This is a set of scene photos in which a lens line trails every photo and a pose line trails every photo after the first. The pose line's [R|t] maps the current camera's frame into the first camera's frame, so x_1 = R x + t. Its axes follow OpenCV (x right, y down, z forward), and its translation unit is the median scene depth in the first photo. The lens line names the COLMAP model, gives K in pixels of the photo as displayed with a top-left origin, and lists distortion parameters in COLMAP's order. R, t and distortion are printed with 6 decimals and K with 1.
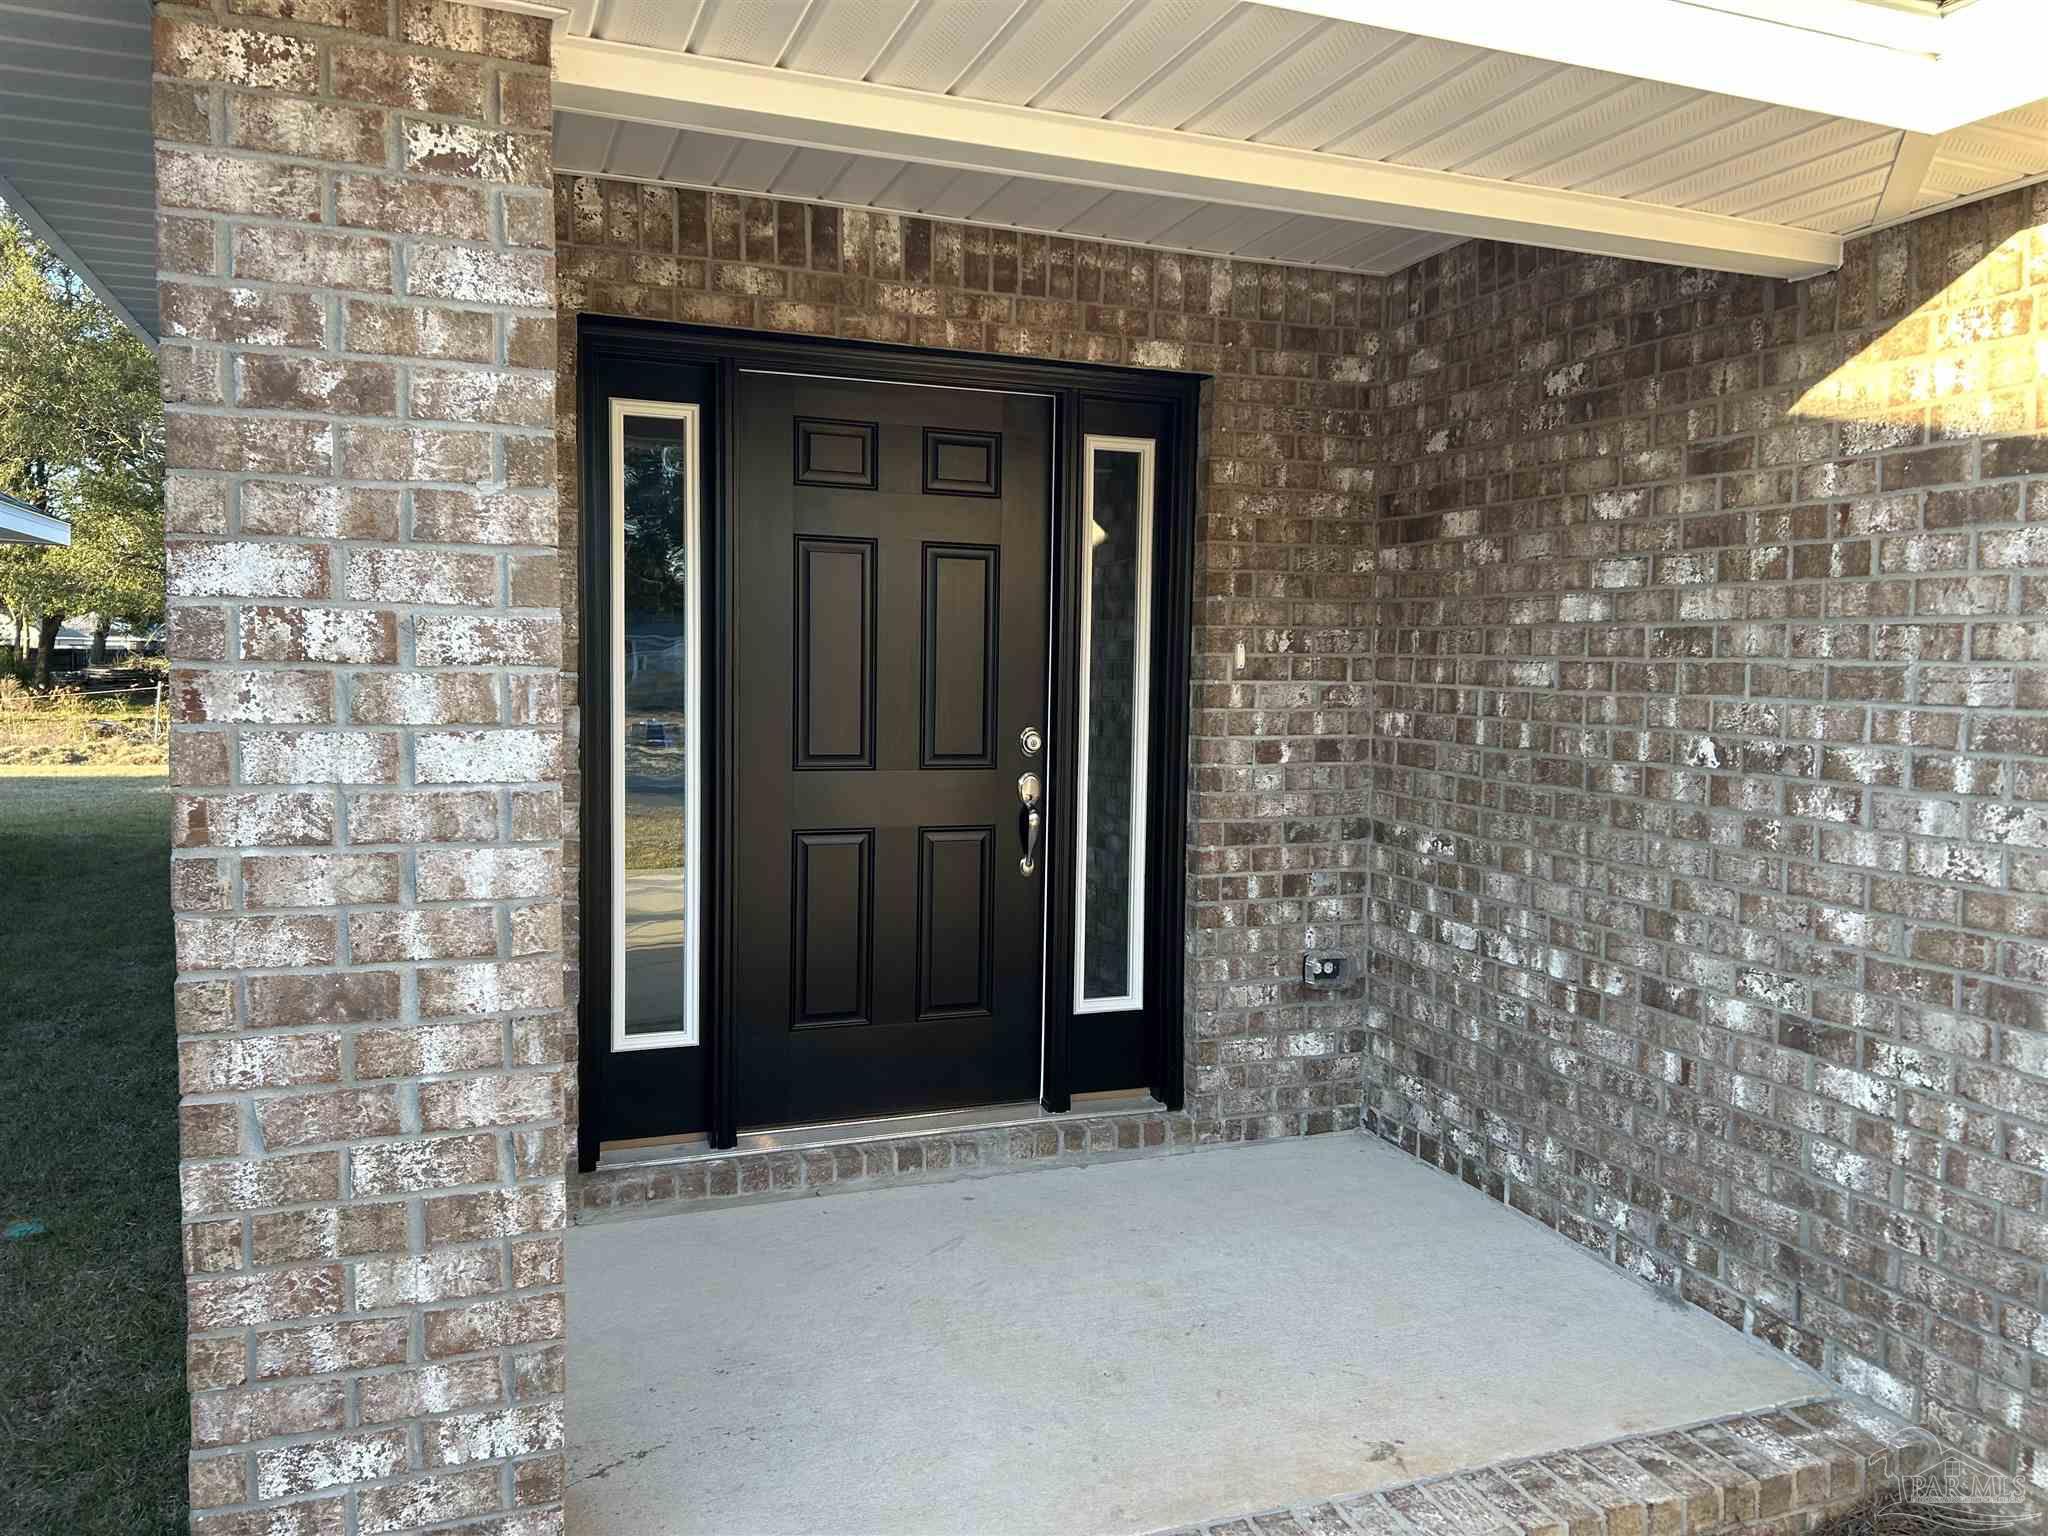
lens RADIAL K [[1521.2, 0, 1024.0], [0, 1521.2, 768.0], [0, 0, 1]] dist [0.060827, -0.076057]
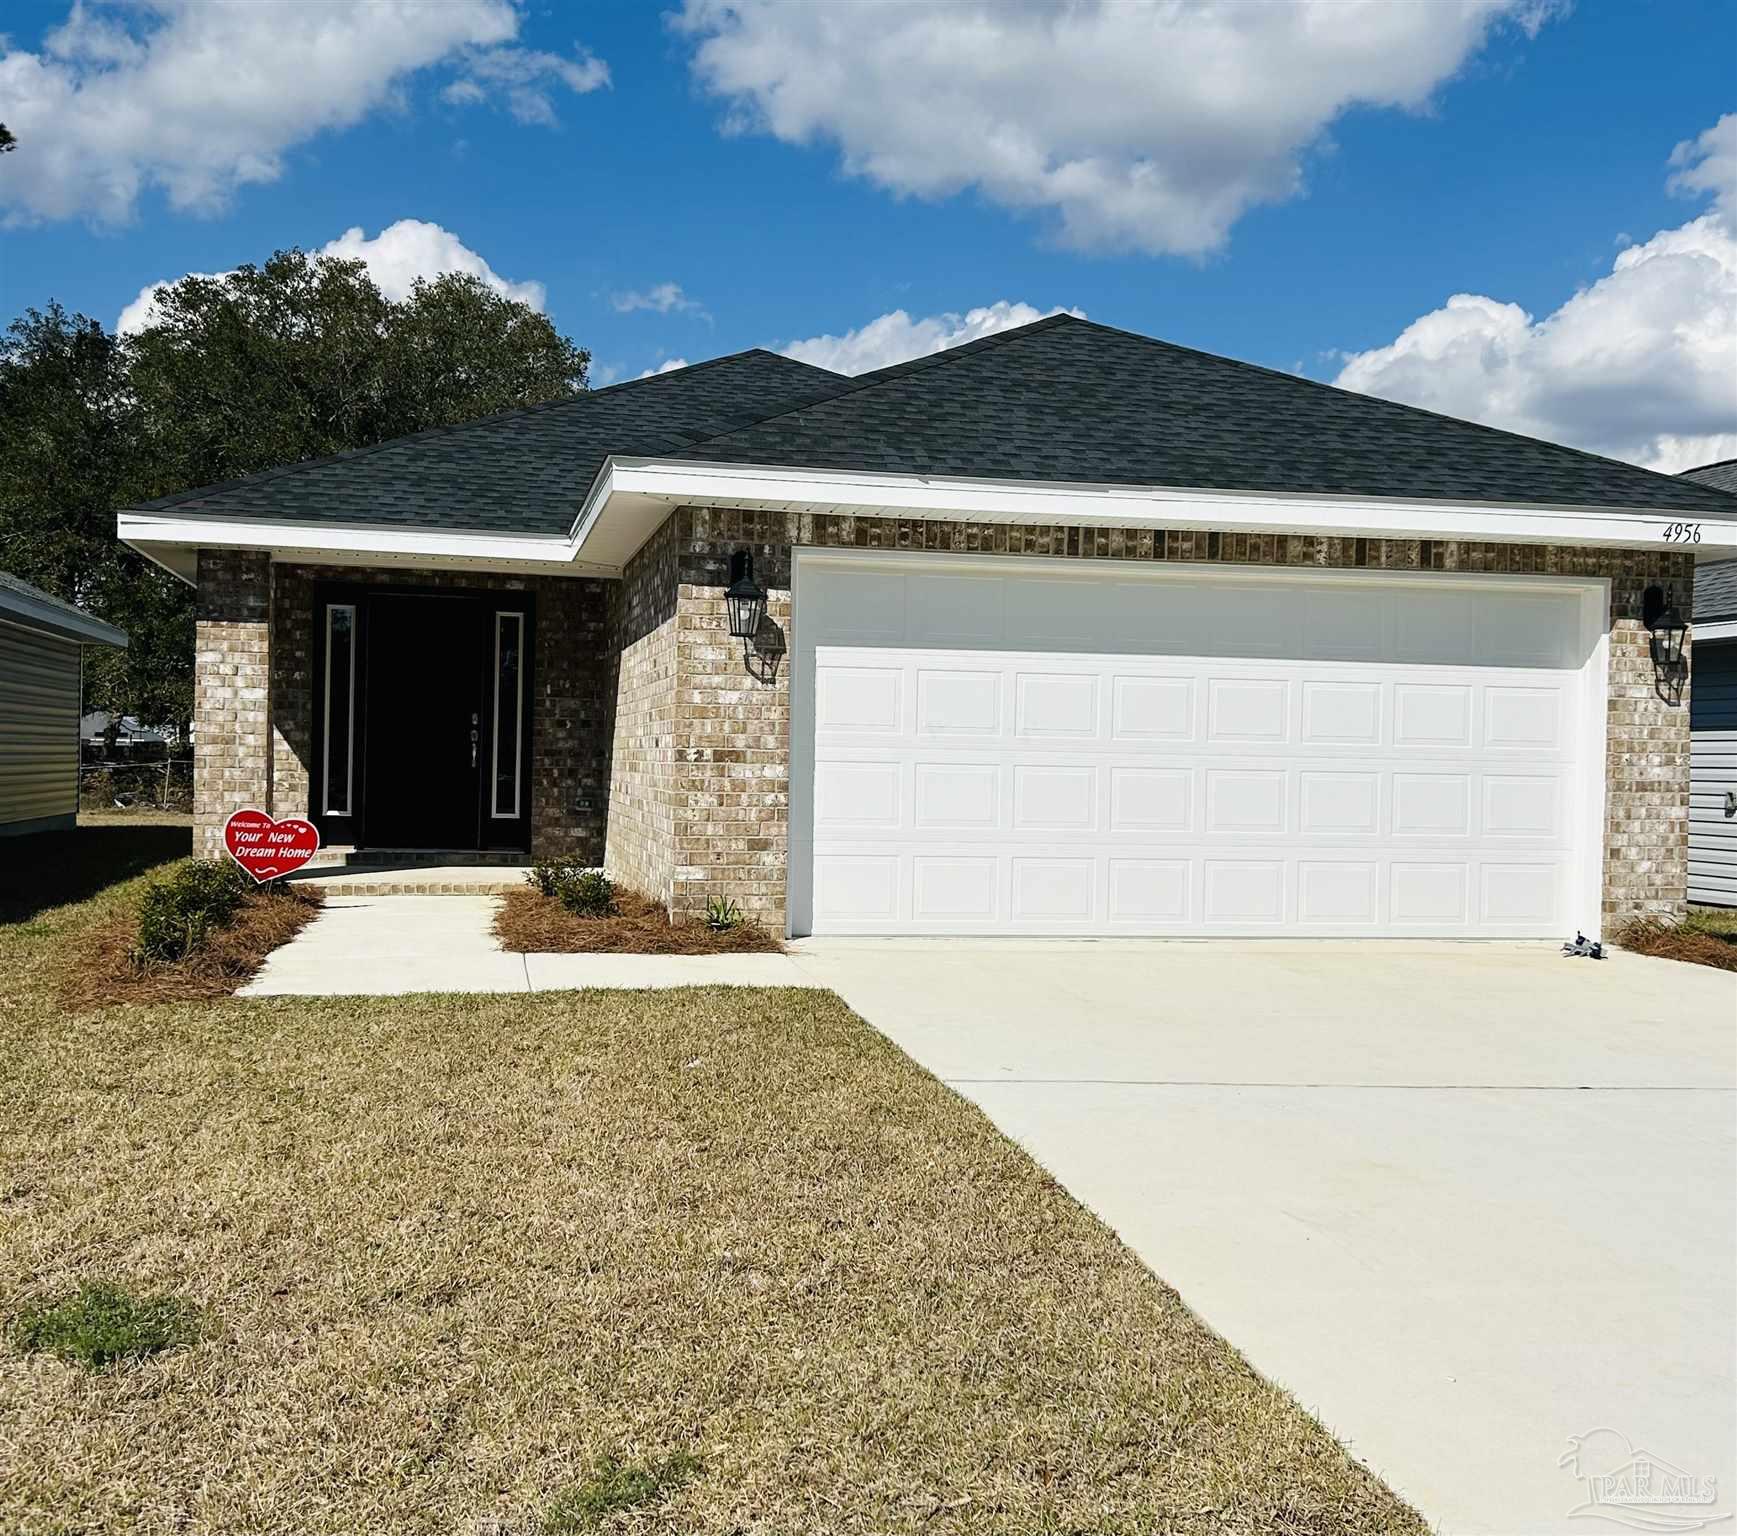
lens RADIAL K [[1901.0, 0, 862.3], [0, 1901.0, 794.9], [0, 0, 1]] dist [0.168100, -0.525147]
pose [[0.987049, 0.009494, -0.160139, 1.296030], [-0.019258, 0.998041, -0.059530, 0.324548], [0.159260, 0.061843, 0.985298, -2.399935]]
